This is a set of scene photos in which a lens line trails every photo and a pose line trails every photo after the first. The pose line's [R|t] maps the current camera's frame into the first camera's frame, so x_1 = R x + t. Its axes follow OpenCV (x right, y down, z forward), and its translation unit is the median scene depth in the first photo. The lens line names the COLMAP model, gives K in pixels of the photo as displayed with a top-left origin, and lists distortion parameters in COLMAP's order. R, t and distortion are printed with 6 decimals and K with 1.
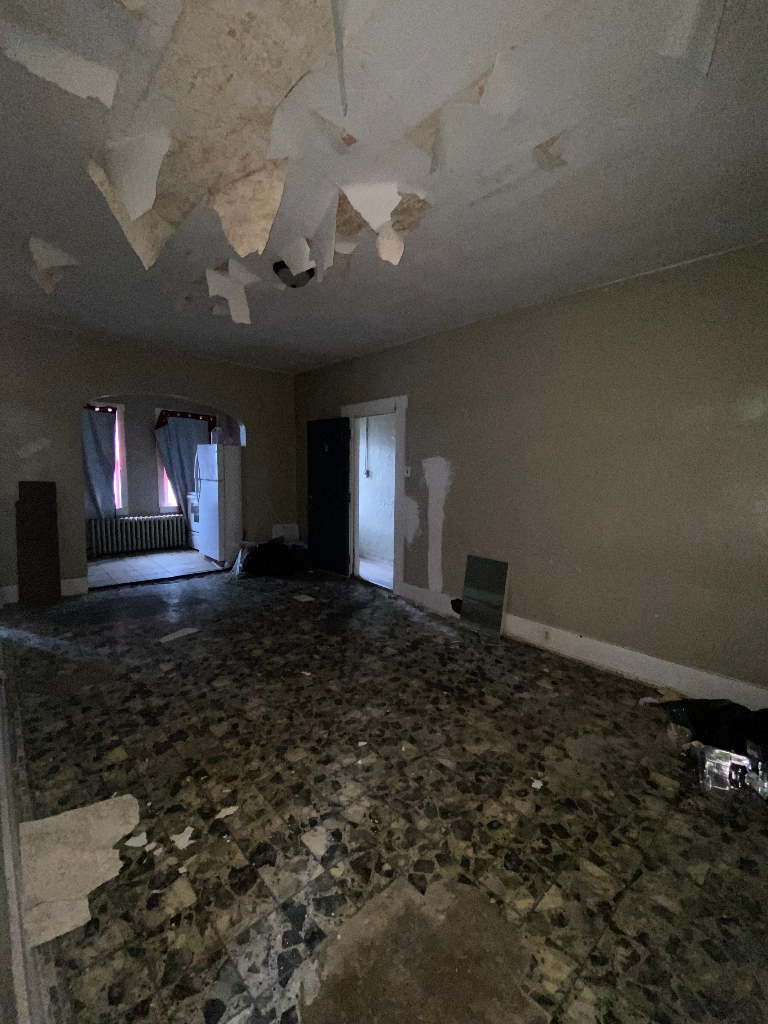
lens RADIAL K [[416.6, 0, 382.3], [0, 416.6, 505.7], [0, 0, 1]] dist [-0.002818, -0.013395]
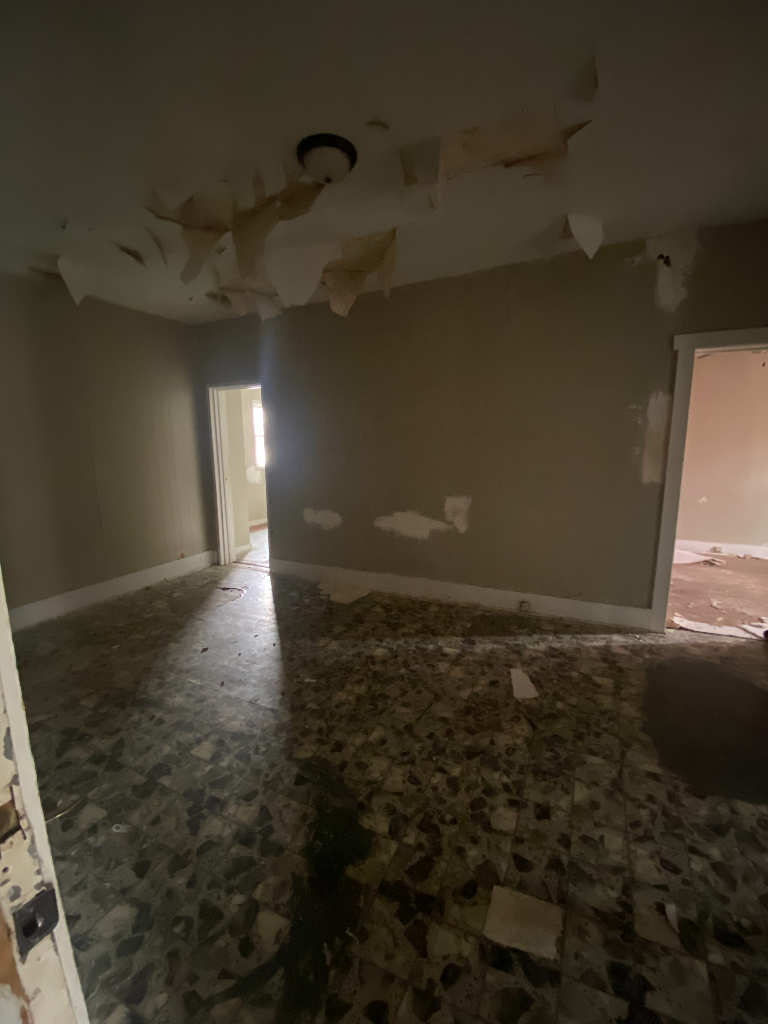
lens RADIAL K [[416.6, 0, 382.3], [0, 416.6, 505.7], [0, 0, 1]] dist [-0.002818, -0.013395]
pose [[-0.934912, 0.036064, -0.353041, -0.026865], [-0.042128, 0.976510, 0.211315, -0.154221], [0.352369, 0.212434, -0.911432, 1.770182]]
